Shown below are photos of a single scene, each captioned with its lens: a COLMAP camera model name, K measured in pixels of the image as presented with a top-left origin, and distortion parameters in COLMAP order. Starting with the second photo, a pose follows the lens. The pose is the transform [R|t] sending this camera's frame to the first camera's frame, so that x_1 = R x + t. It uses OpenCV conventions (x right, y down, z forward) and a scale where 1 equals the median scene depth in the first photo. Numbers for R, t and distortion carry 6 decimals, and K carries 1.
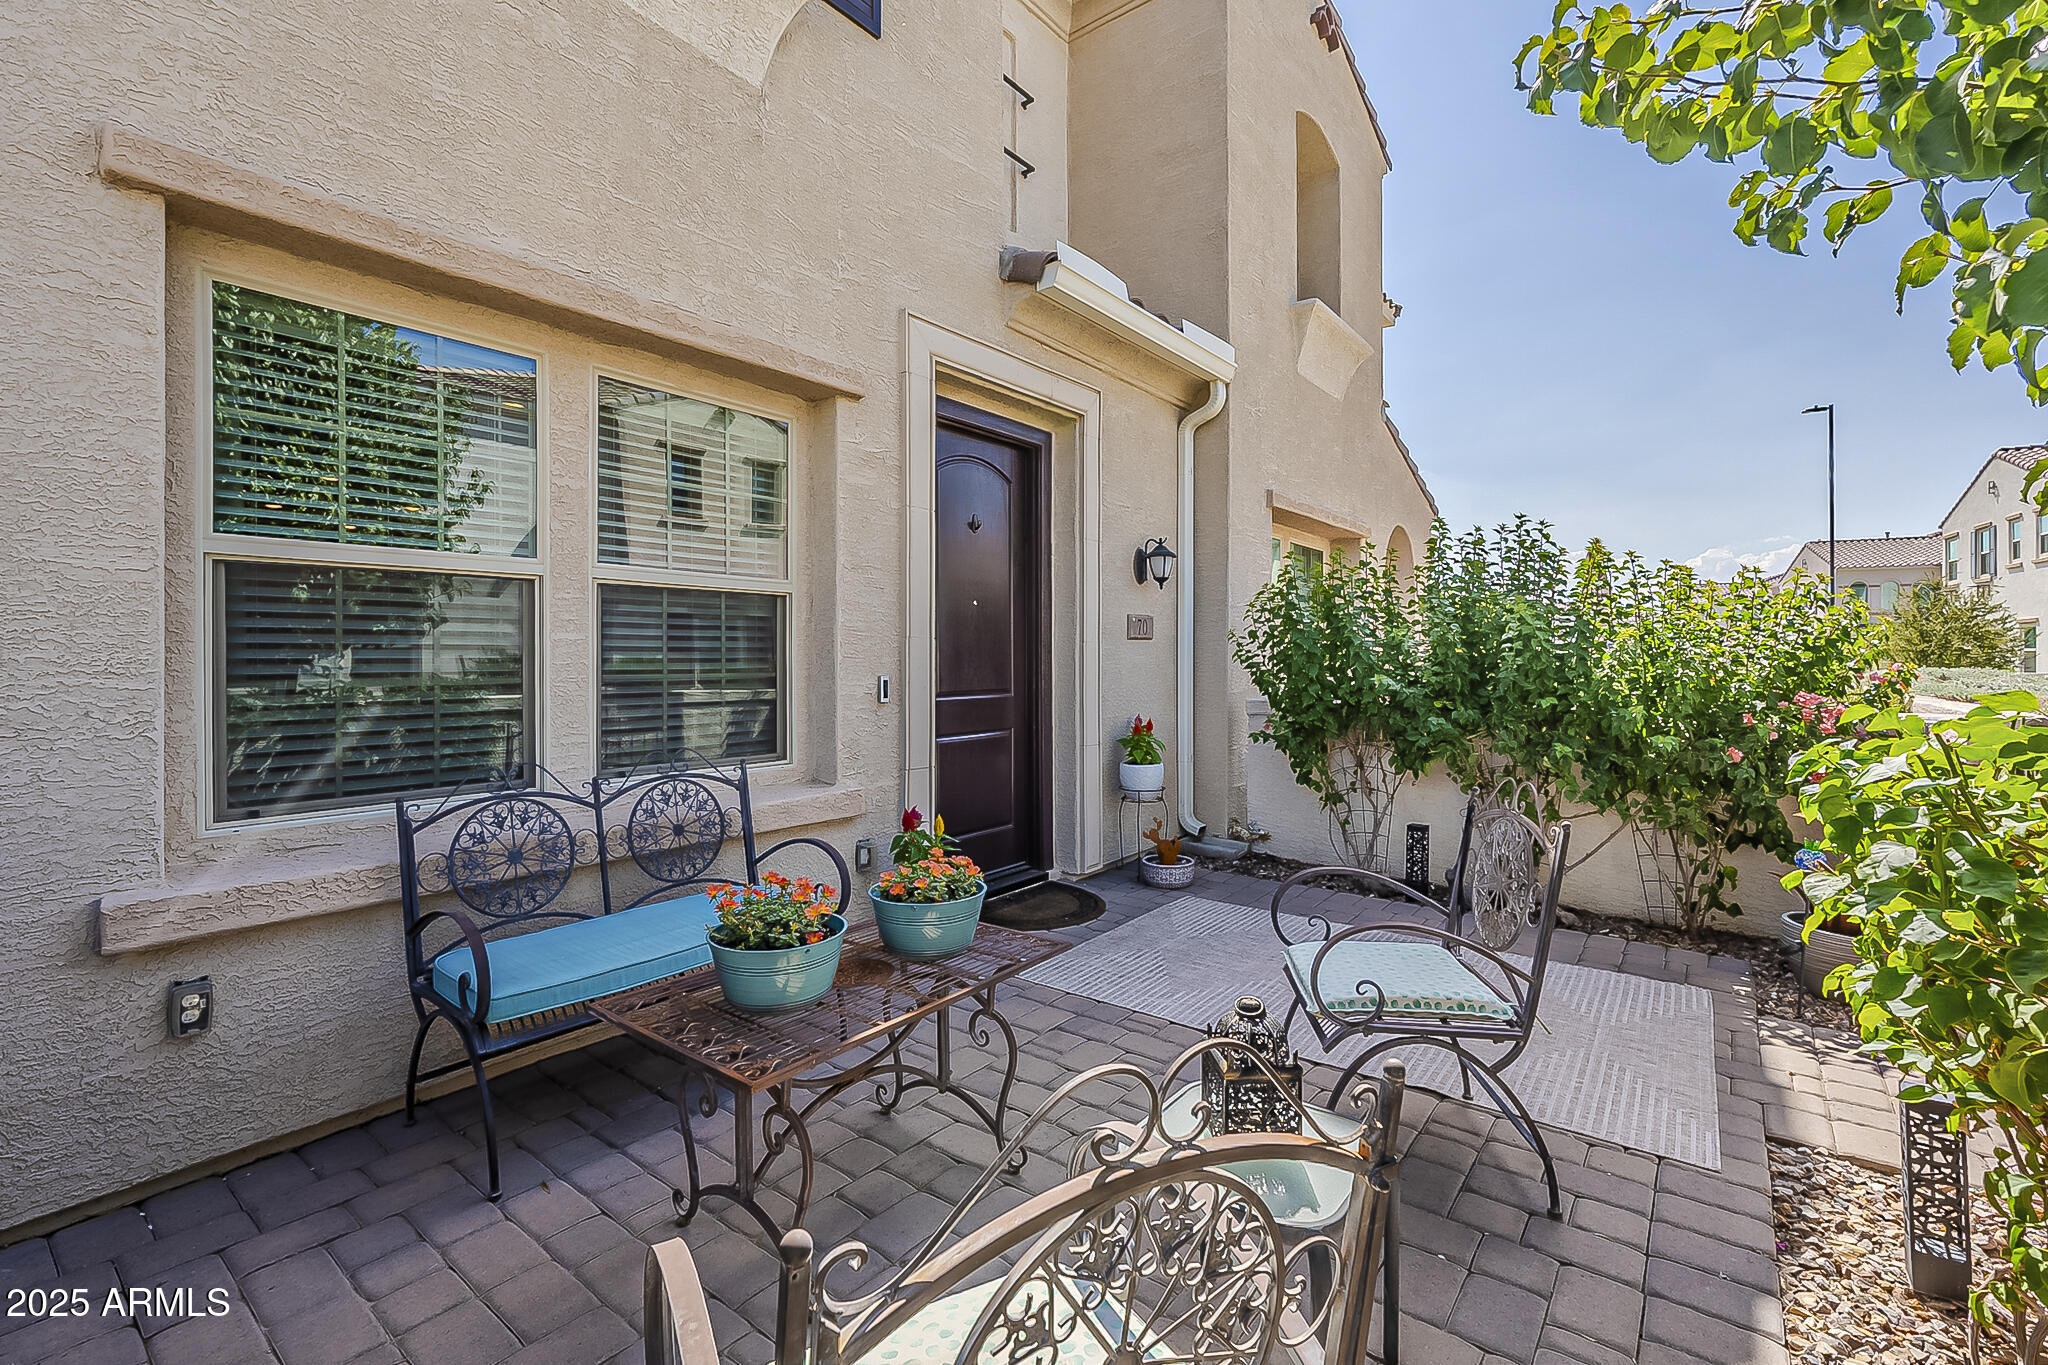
lens RADIAL K [[908.5, 0, 1029.4], [0, 908.5, 664.8], [0, 0, 1]] dist [-0.001952, -0.000404]
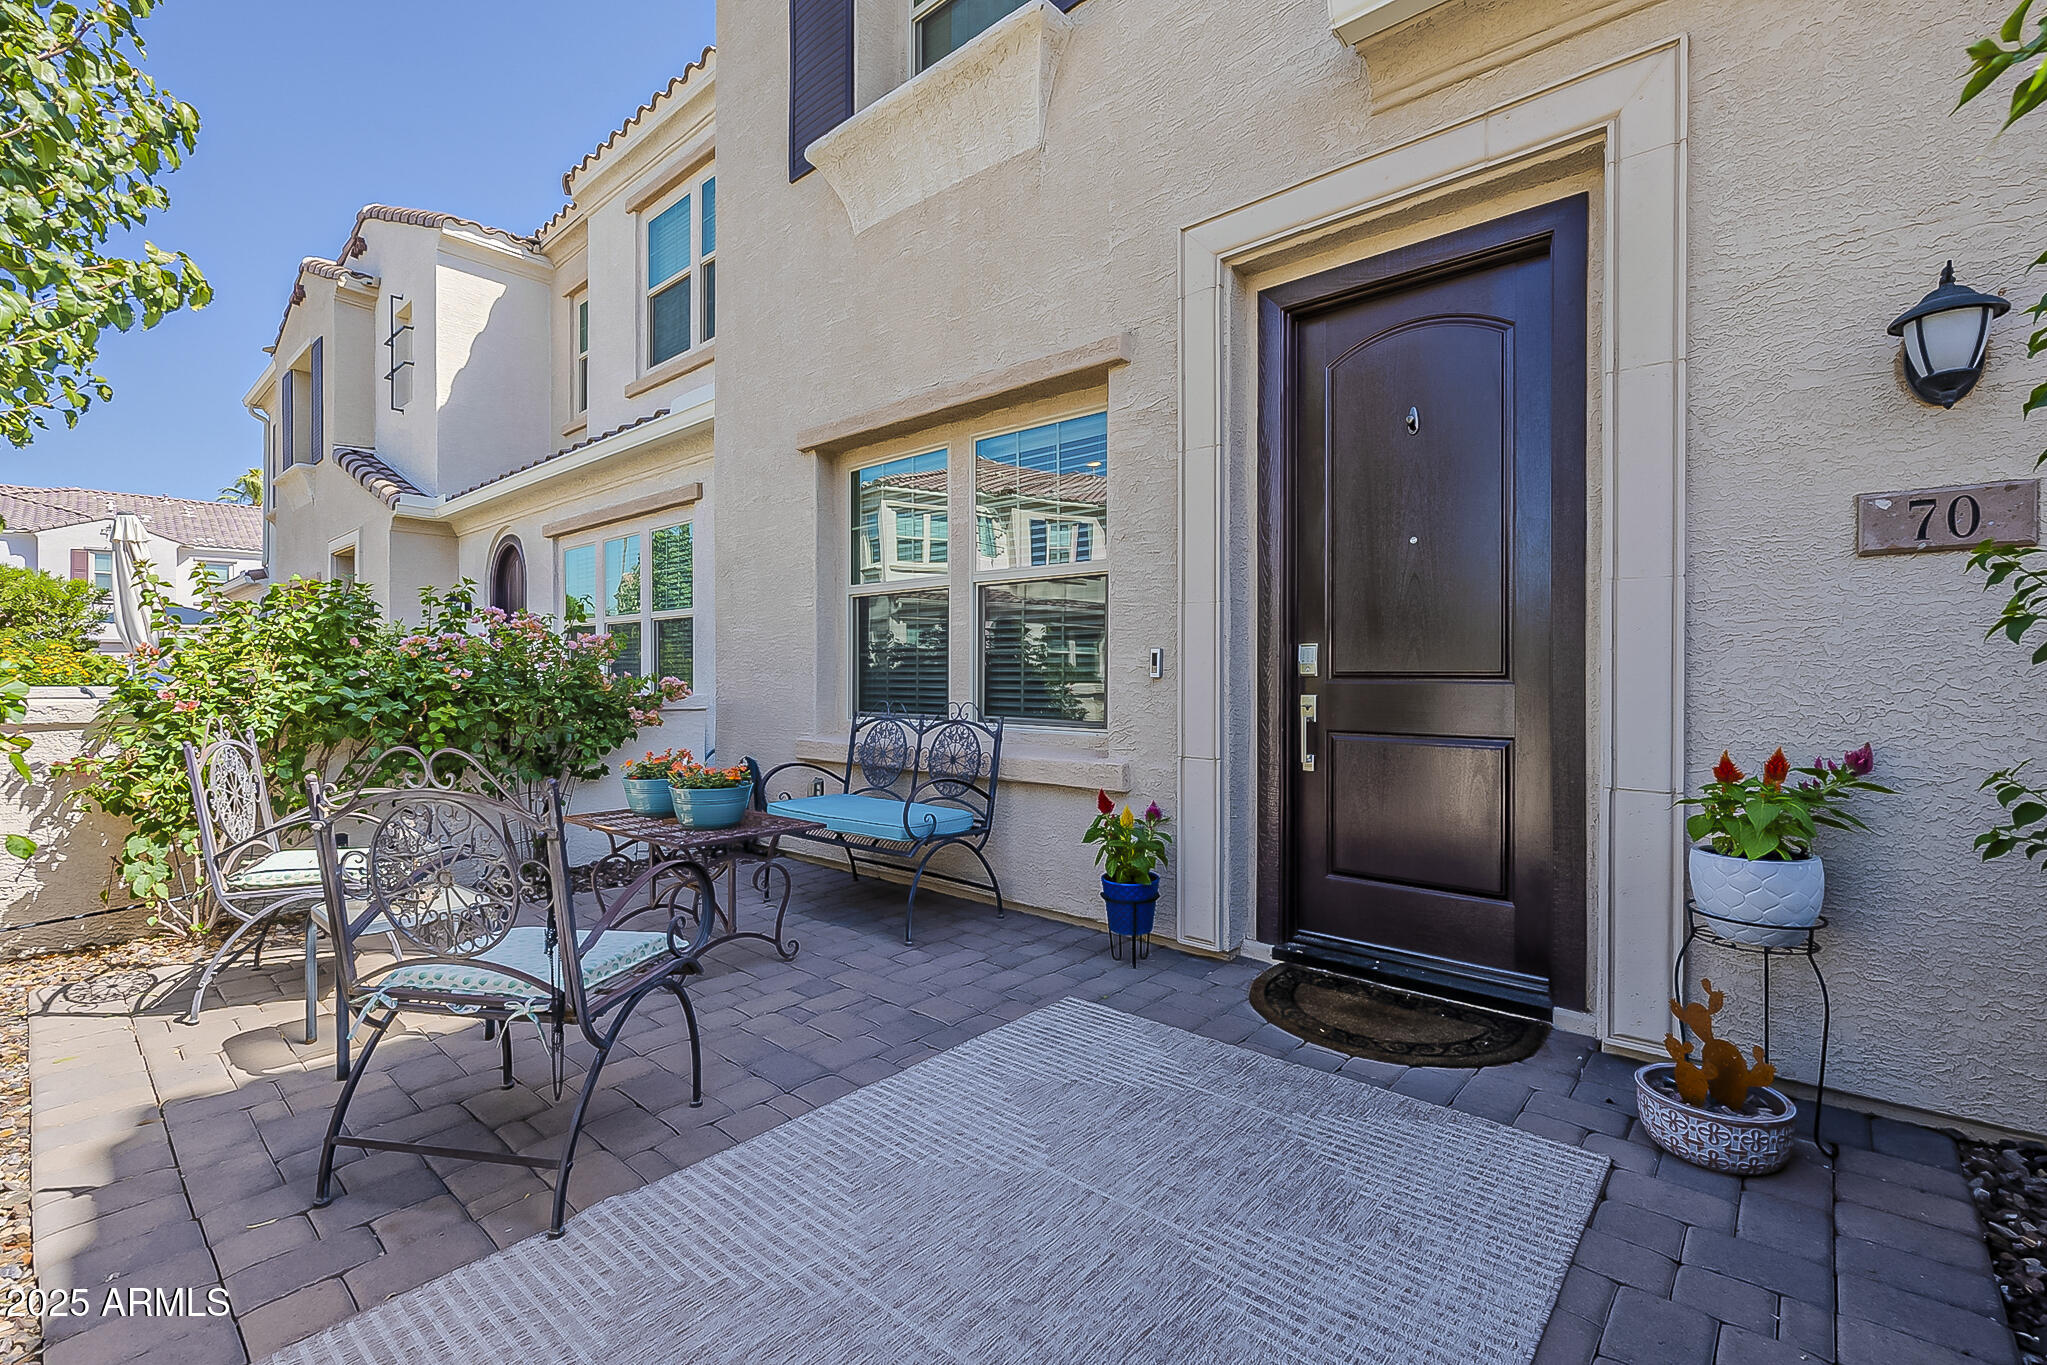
lens RADIAL K [[908.1, 0, 1028.9], [0, 908.1, 664.8], [0, 0, 1]] dist [-0.001952, -0.000404]
pose [[-0.068434, -0.000073, -0.997656, 0.890022], [0.001246, 0.999999, -0.000159, 0.034047], [0.997655, -0.001254, -0.068434, 1.097720]]
